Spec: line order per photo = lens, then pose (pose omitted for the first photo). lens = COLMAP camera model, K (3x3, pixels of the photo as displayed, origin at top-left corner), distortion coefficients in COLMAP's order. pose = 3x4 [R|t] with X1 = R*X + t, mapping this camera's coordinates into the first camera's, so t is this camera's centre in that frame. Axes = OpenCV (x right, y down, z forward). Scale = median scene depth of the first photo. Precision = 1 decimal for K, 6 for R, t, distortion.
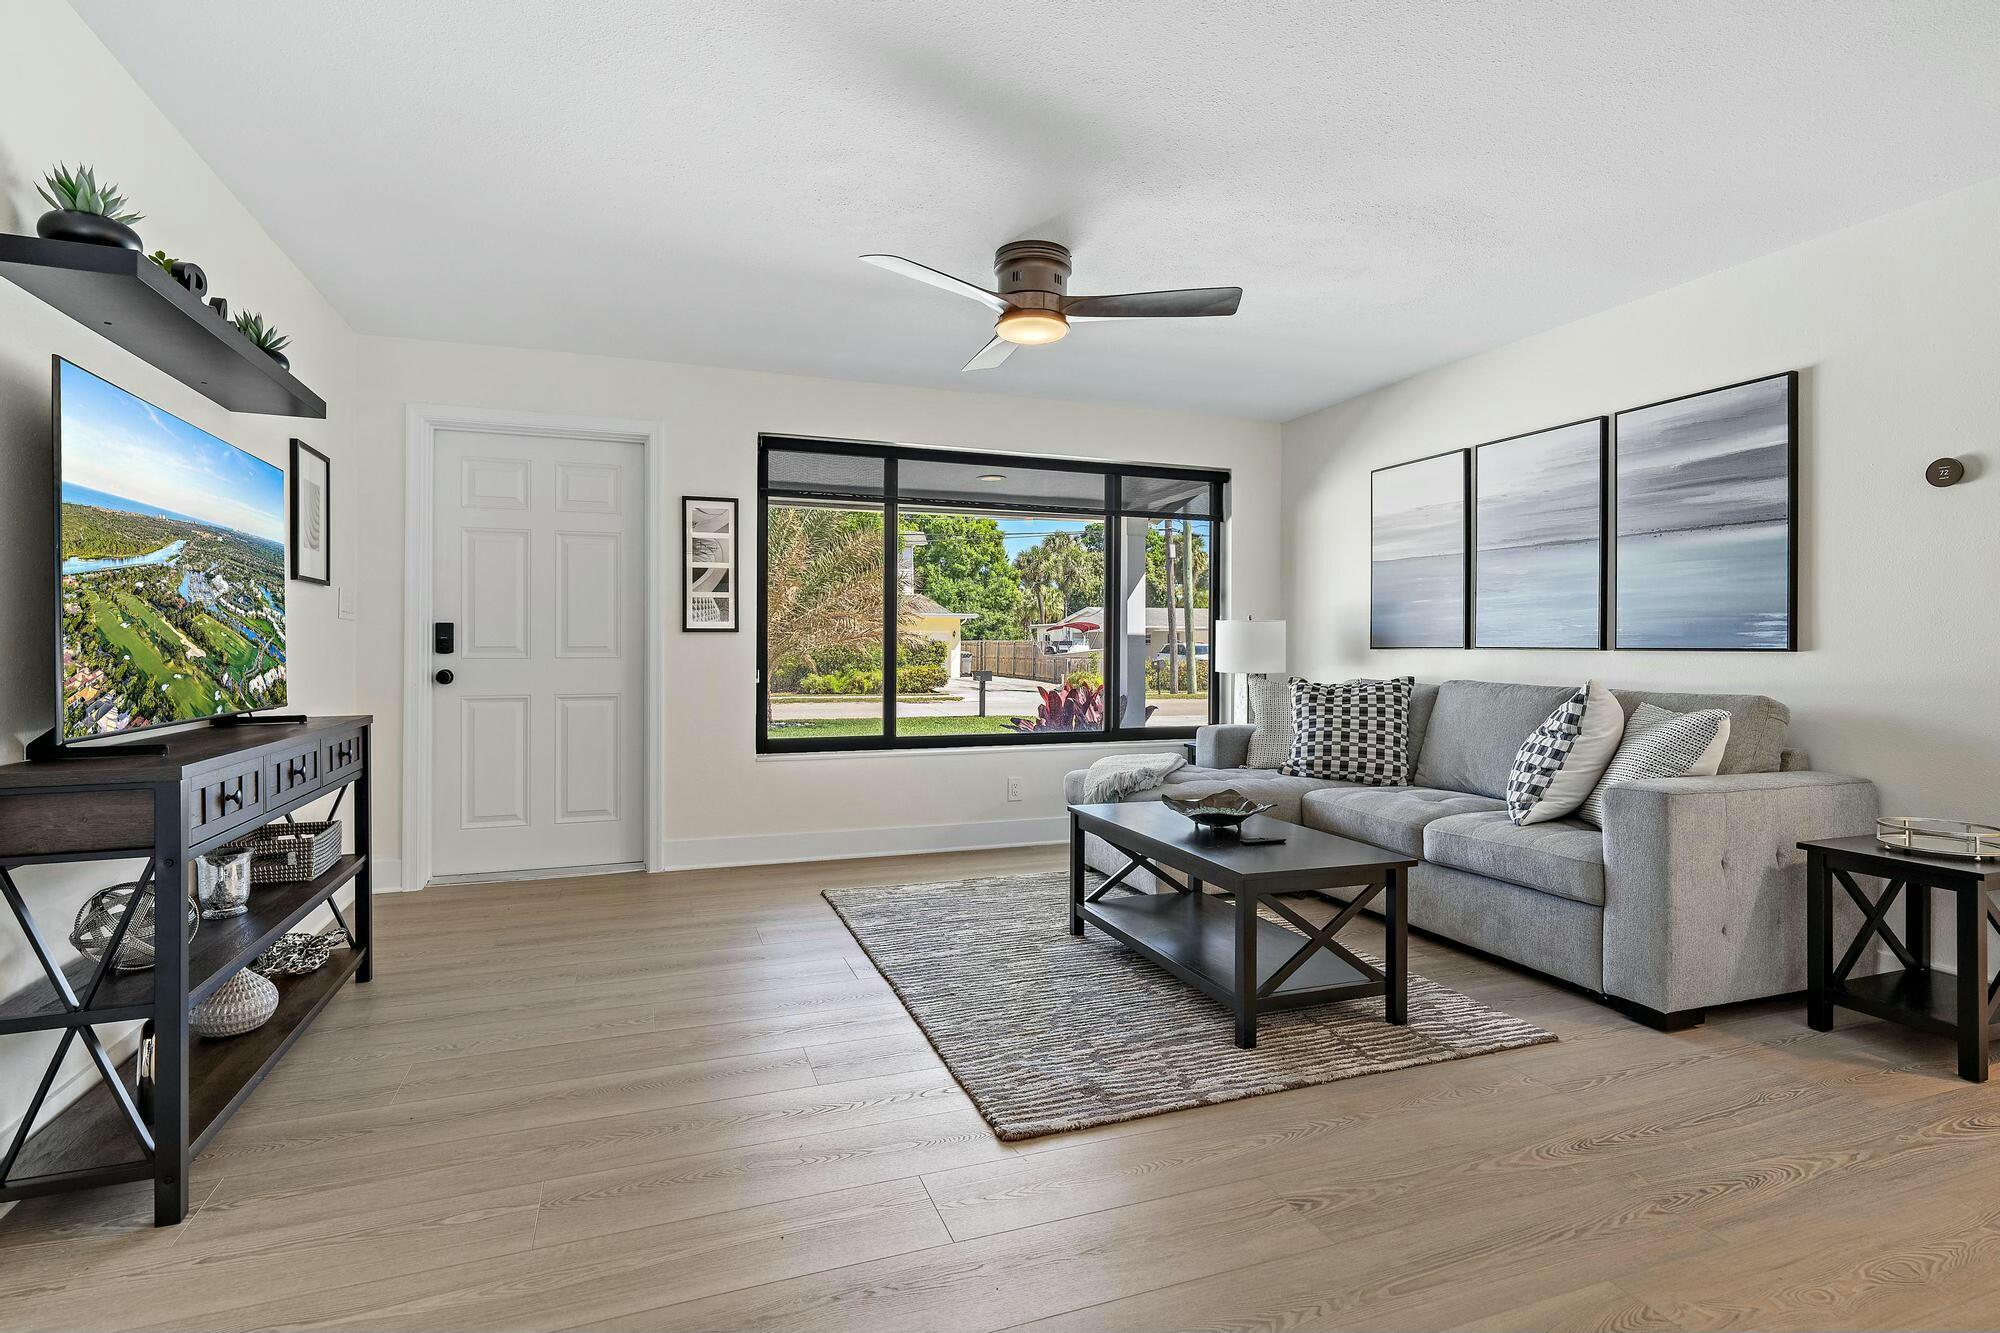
lens RADIAL K [[974.2, 0, 999.7], [0, 974.2, 644.7], [0, 0, 1]] dist [0.001241, -0.000130]
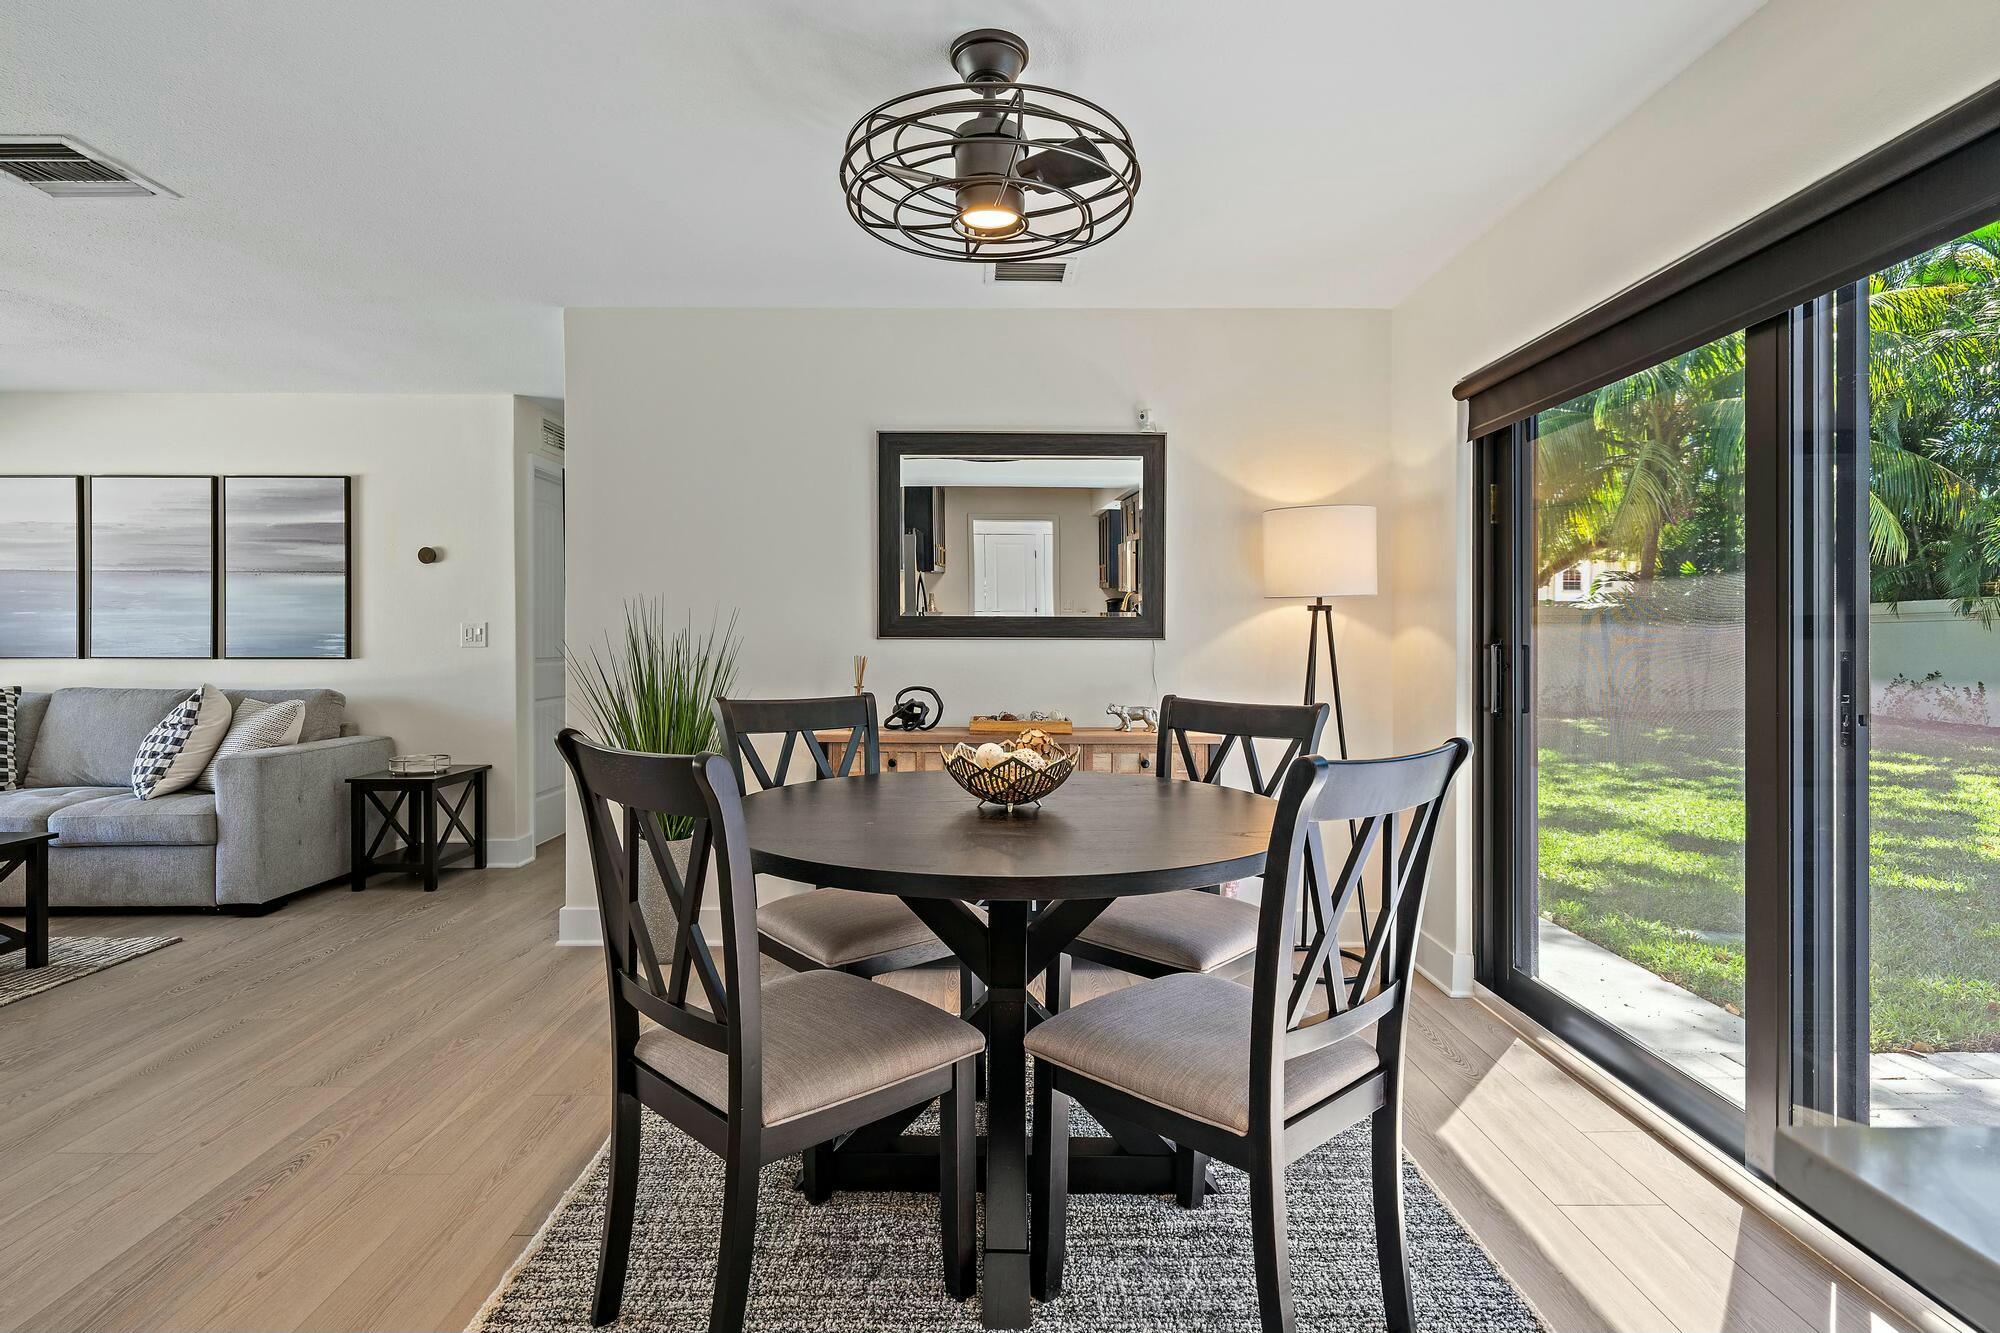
lens RADIAL K [[1001.5, 0, 994.7], [0, 1001.5, 642.5], [0, 0, 1]] dist [0.000907, -0.000326]
pose [[0.346581, -0.005270, 0.938005, -0.308218], [0.000227, 0.999985, 0.005534, -0.027548], [-0.938020, -0.001705, 0.346577, -0.493868]]
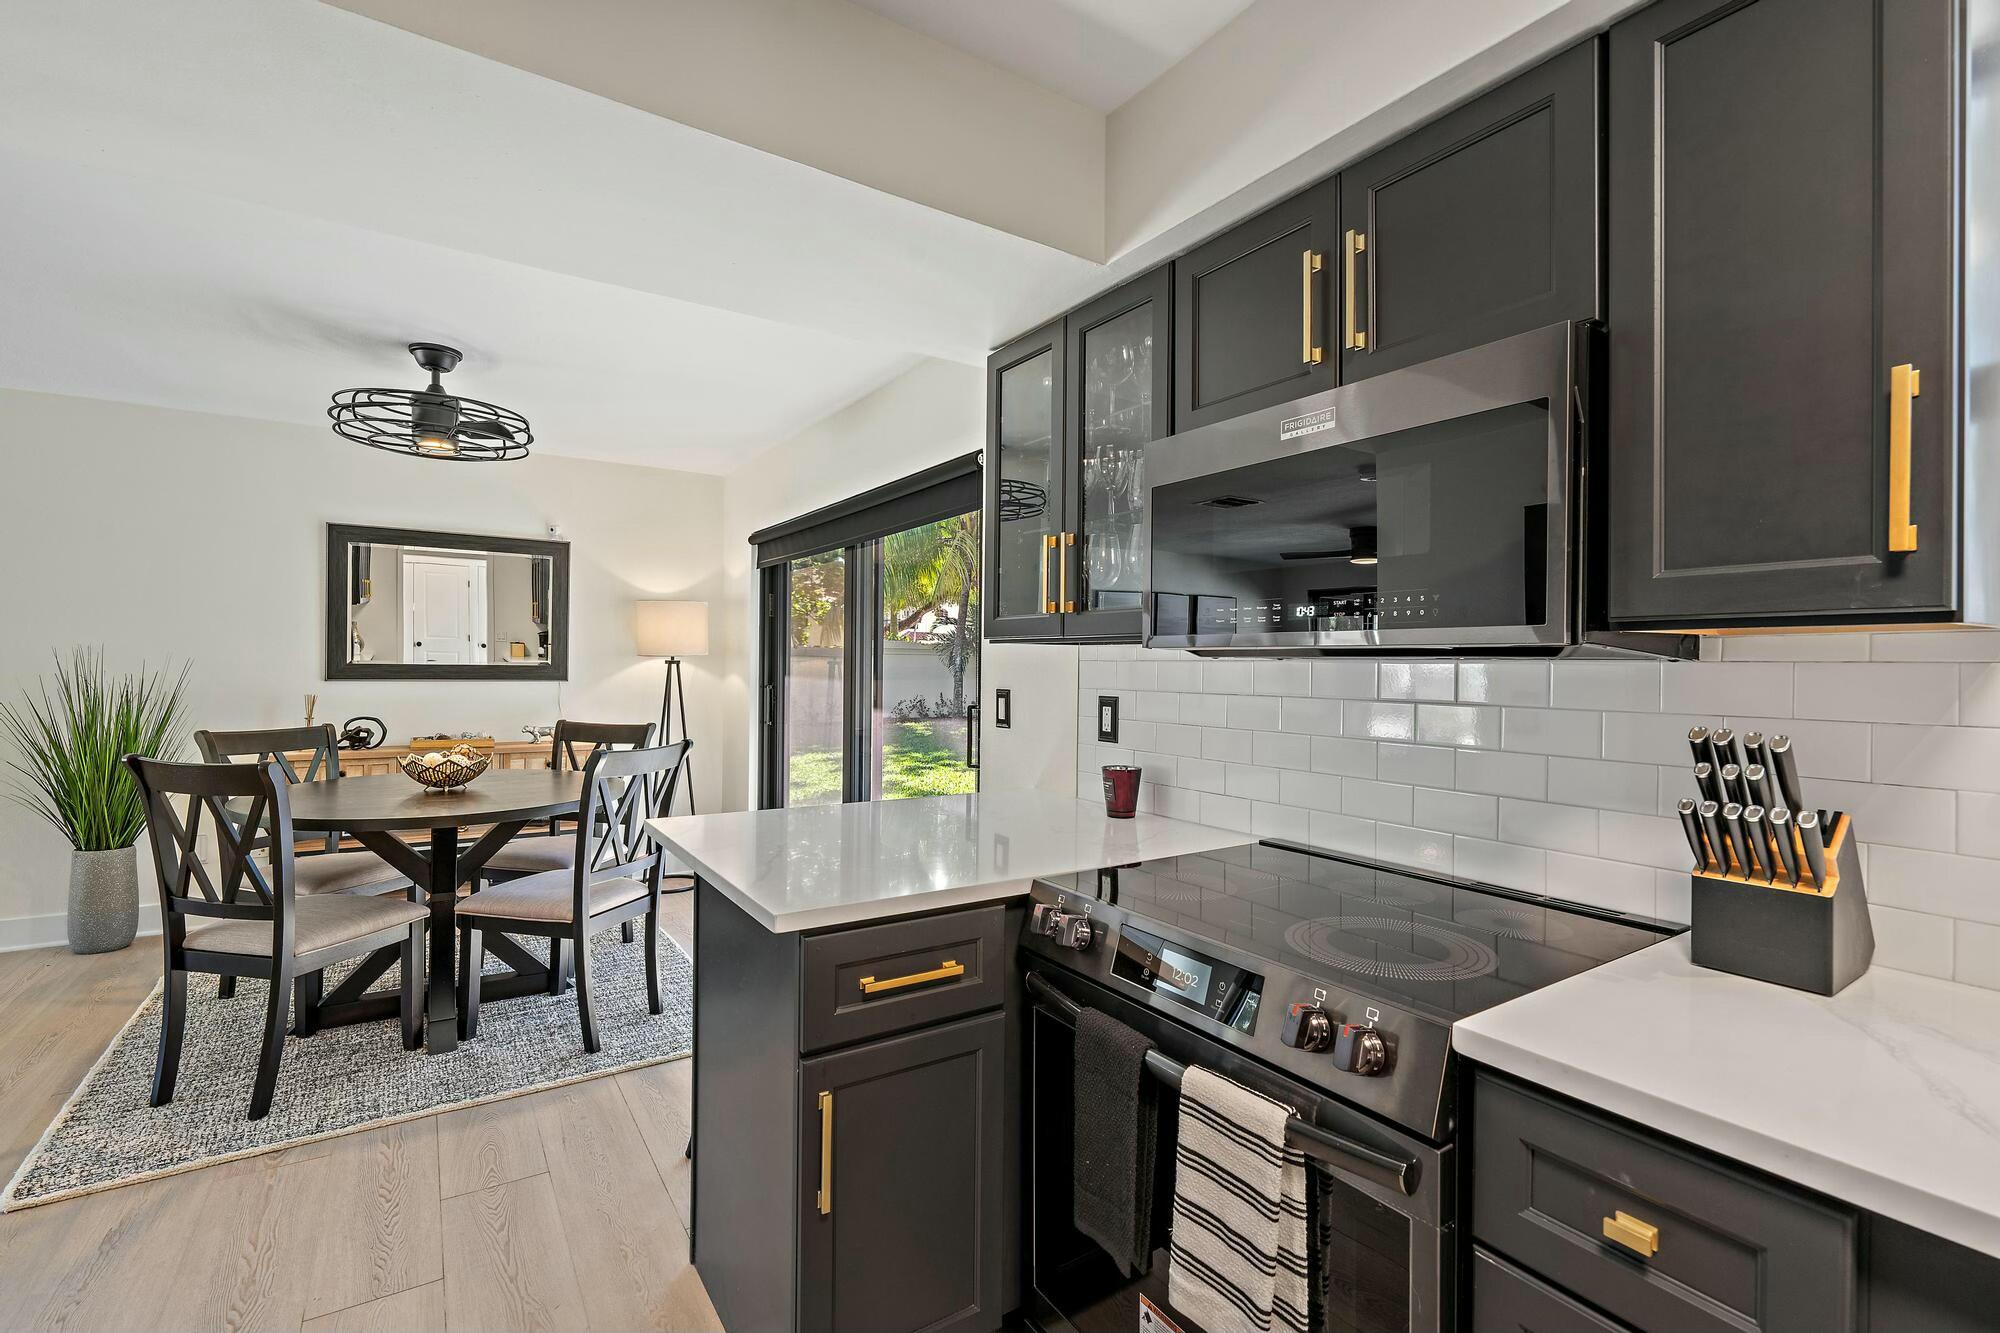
lens RADIAL K [[889.3, 0, 1000.0], [0, 889.3, 666.5], [0, 0, 1]] dist [-0.000424, -0.000095]
pose [[-0.221636, -0.010353, 0.975074, -0.959930], [-0.013319, 0.999883, 0.007589, -0.084270], [-0.975038, -0.011305, -0.221748, -0.713613]]
